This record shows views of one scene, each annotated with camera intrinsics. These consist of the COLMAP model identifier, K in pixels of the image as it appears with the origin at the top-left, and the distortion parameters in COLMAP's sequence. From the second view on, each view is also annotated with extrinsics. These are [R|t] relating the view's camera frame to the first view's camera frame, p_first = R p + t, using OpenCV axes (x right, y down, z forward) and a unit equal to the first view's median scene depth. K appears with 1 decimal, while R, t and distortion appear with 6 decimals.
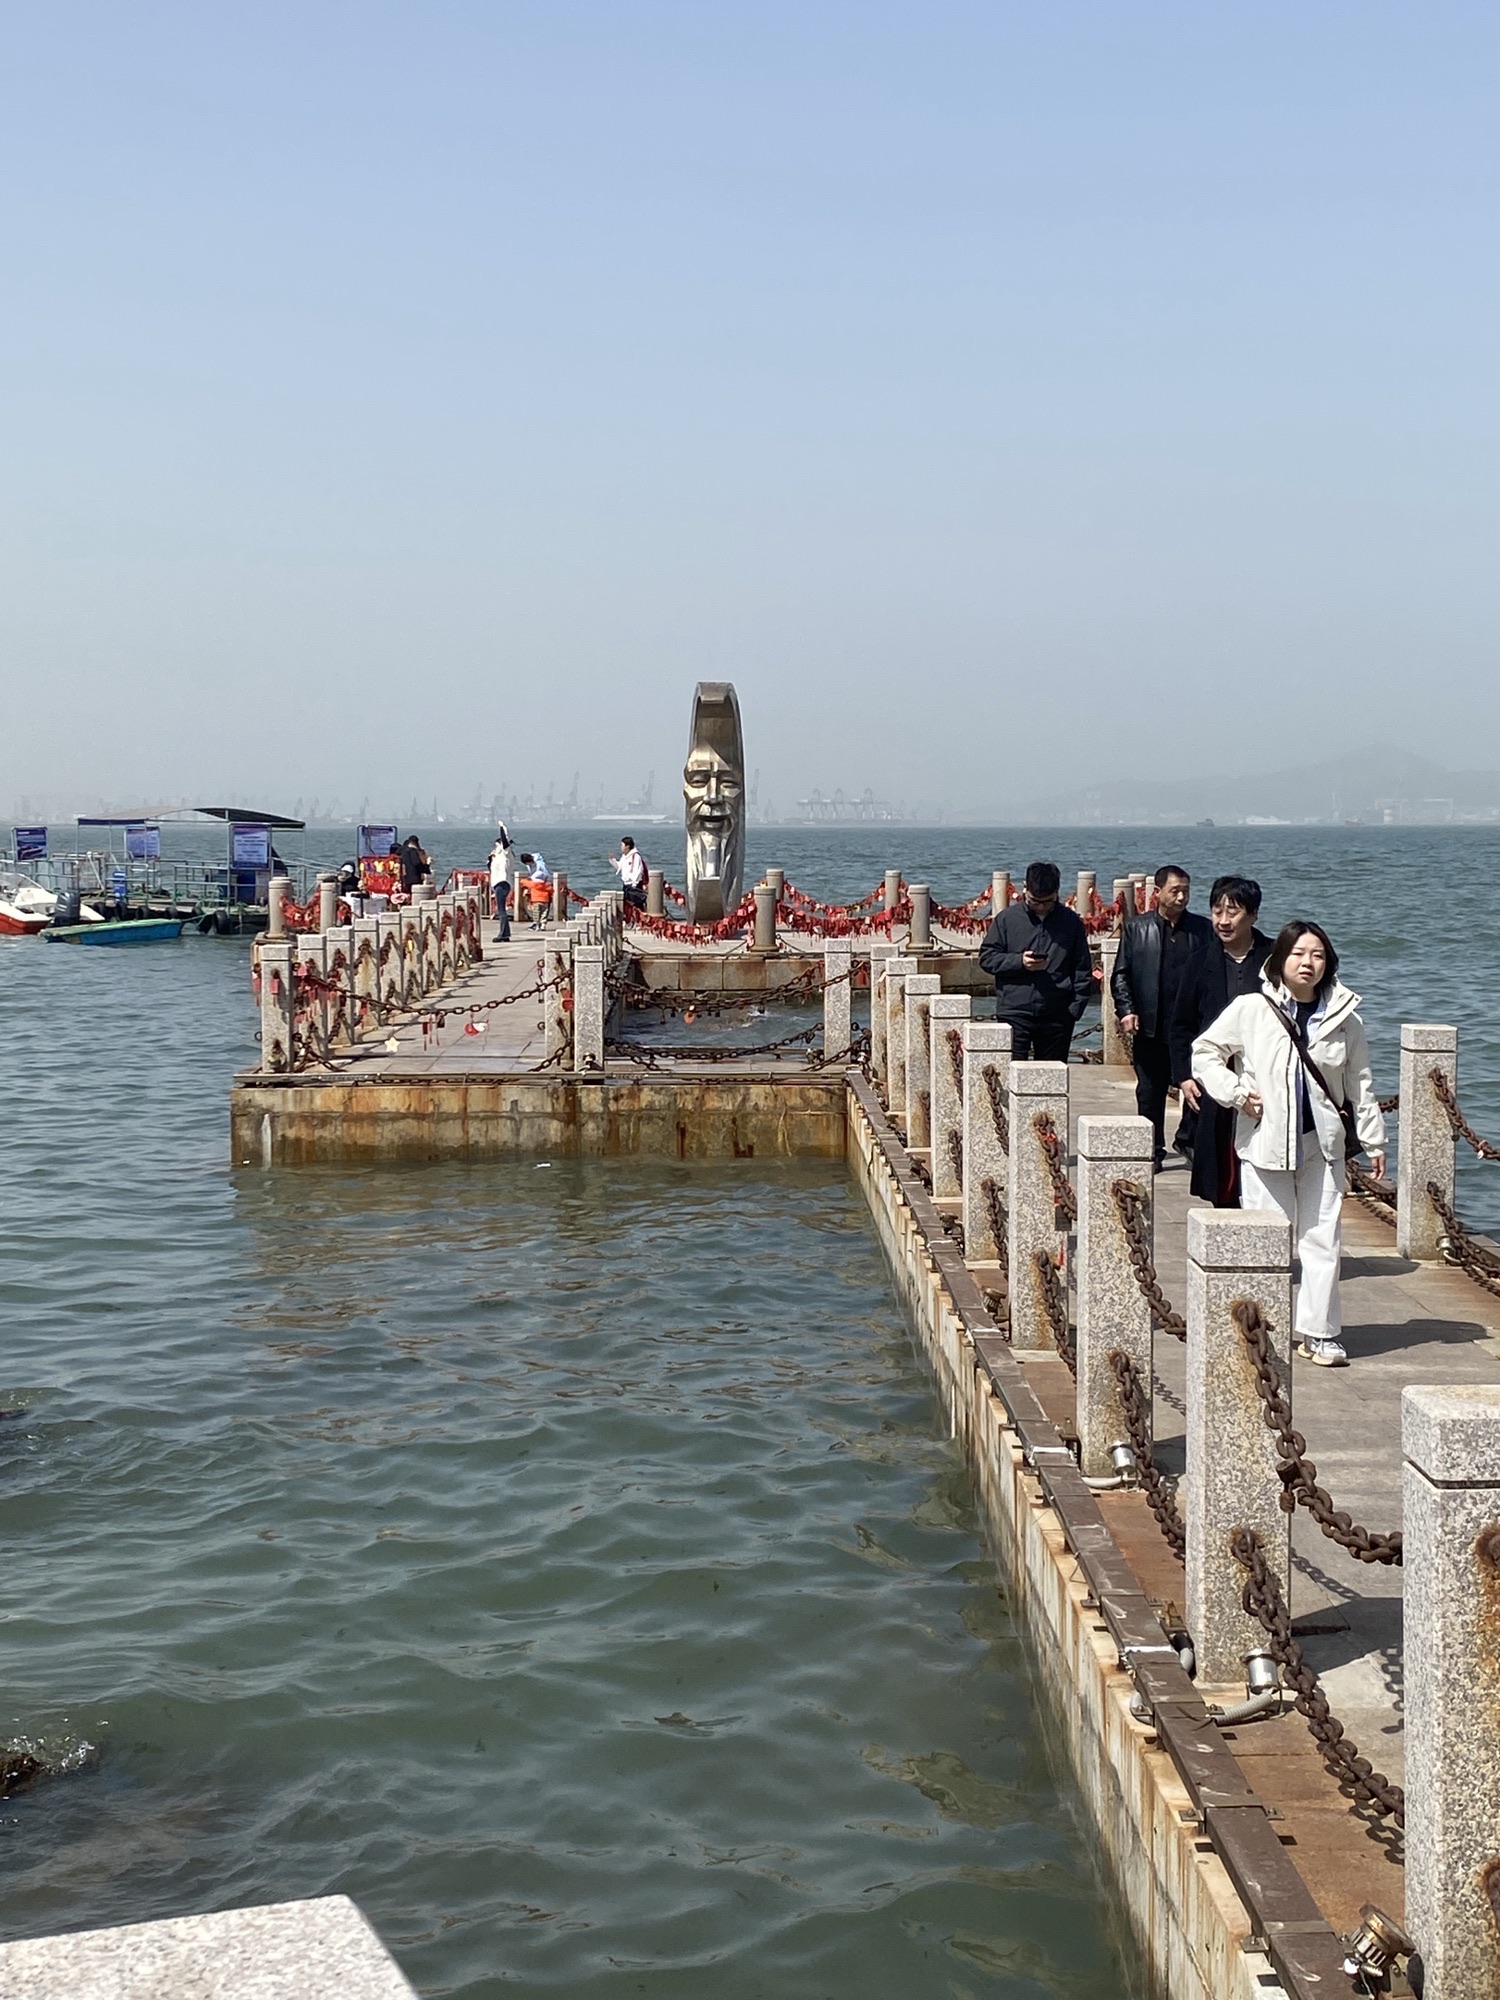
lens RADIAL K [[3134.5, 0, 750.0], [0, 3134.5, 1000.0], [0, 0, 1]] dist [0.244636, 0.023051]
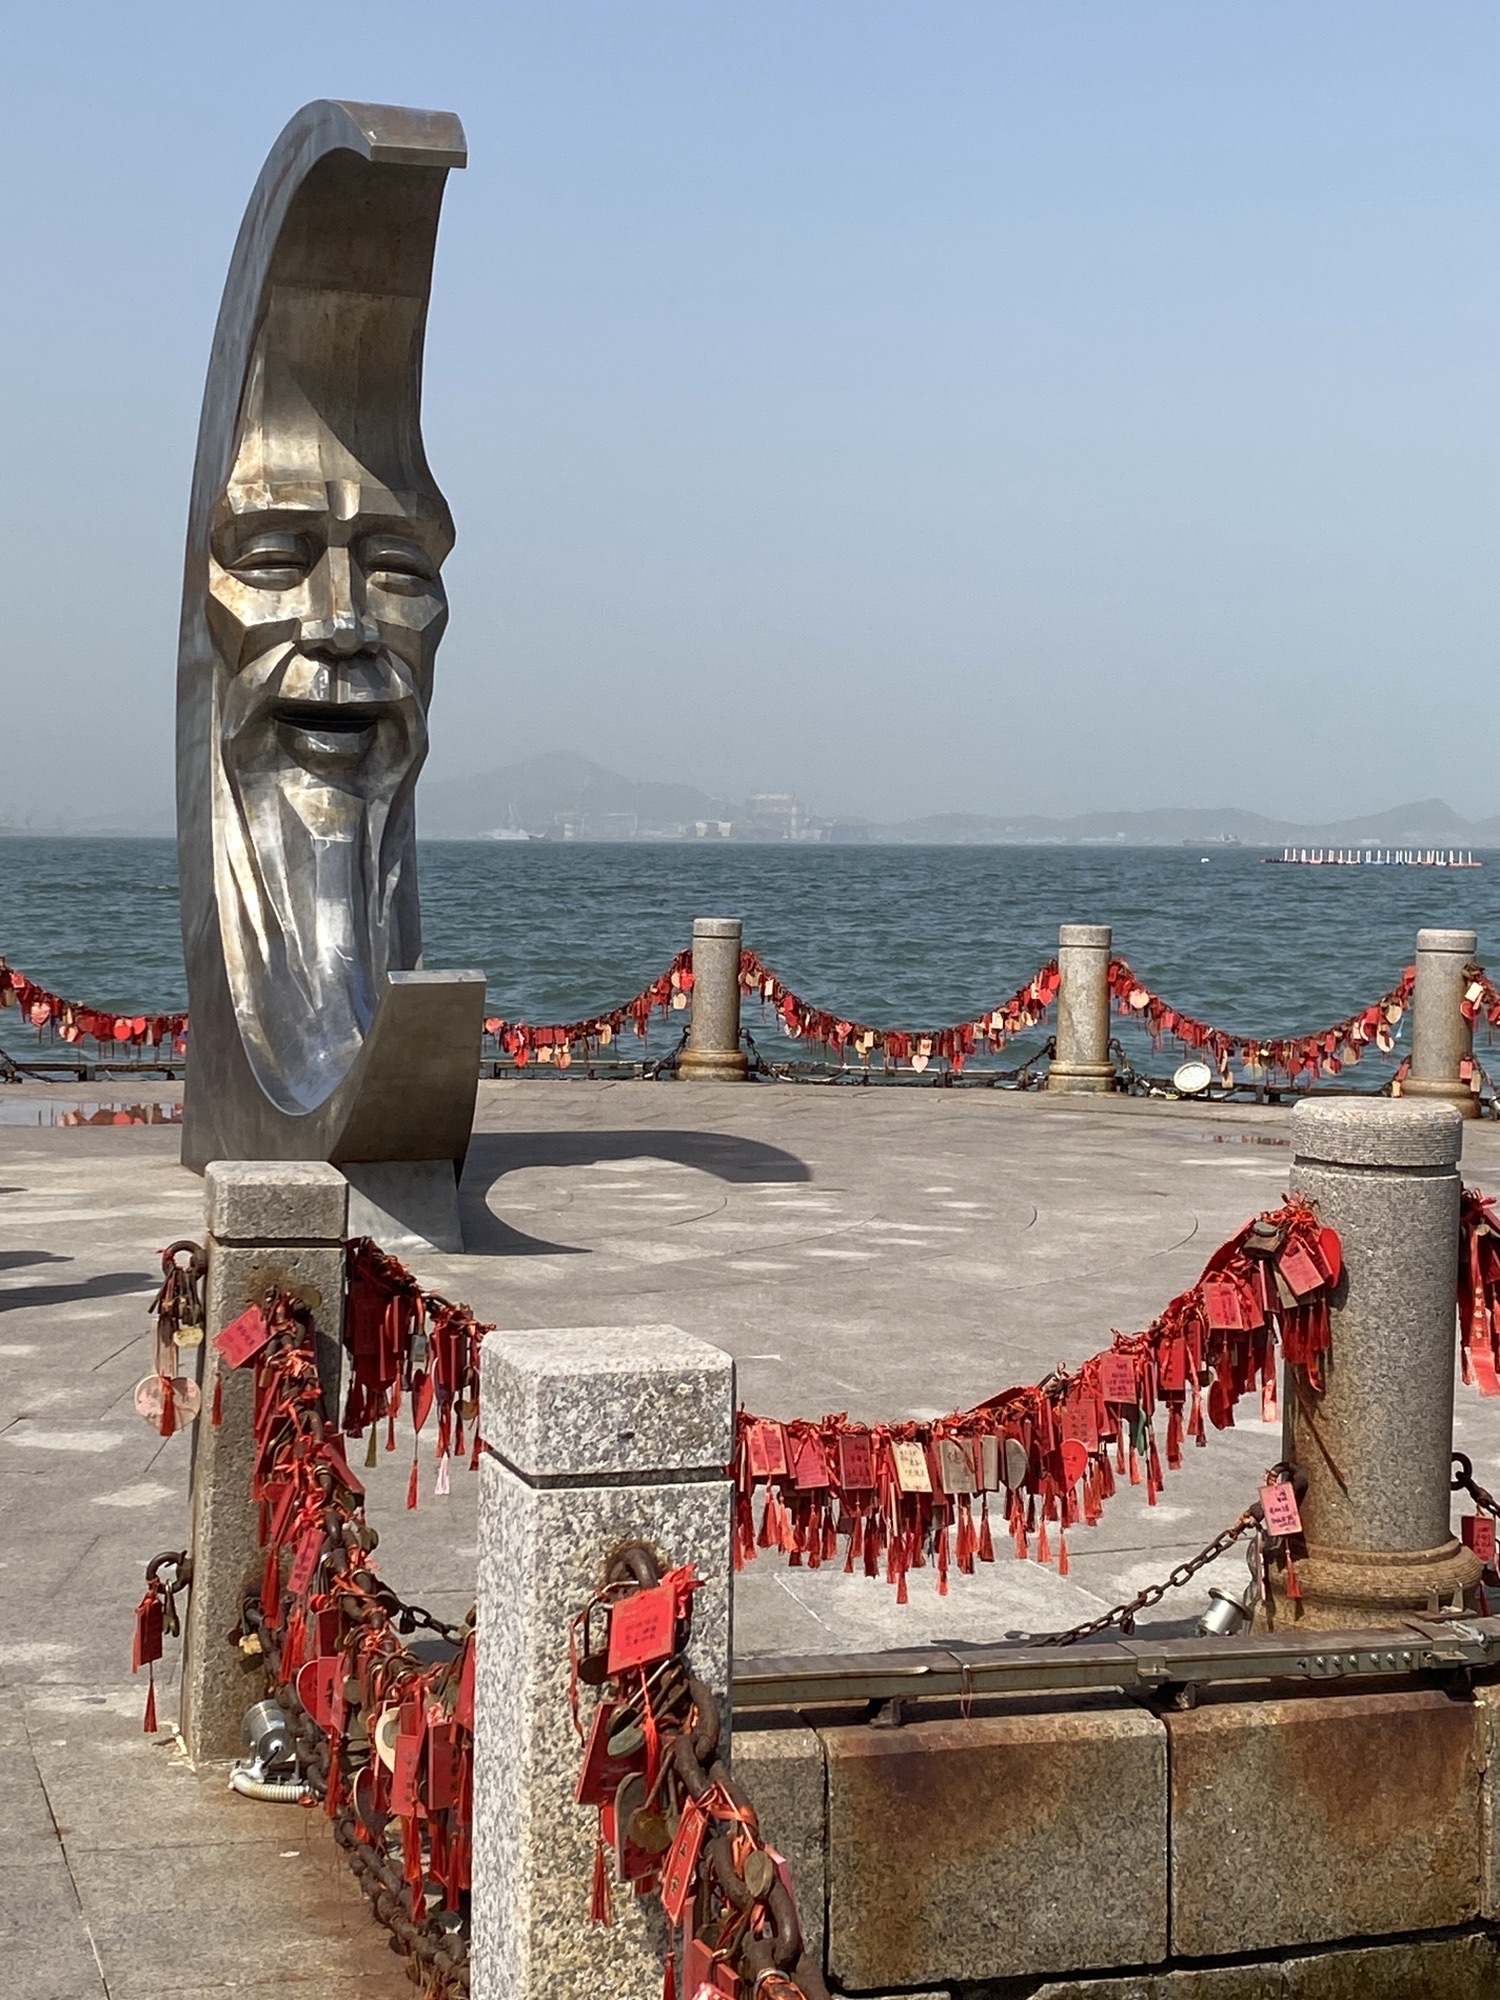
lens RADIAL K [[3271.9, 0, 750.0], [0, 3271.9, 1000.0], [0, 0, 1]] dist [0.167810, 0.018186]
pose [[0.960964, -0.005995, 0.276610, -0.051871], [0.007966, 0.999950, -0.006002, -0.034697], [-0.276560, 0.007971, 0.960964, 0.758234]]
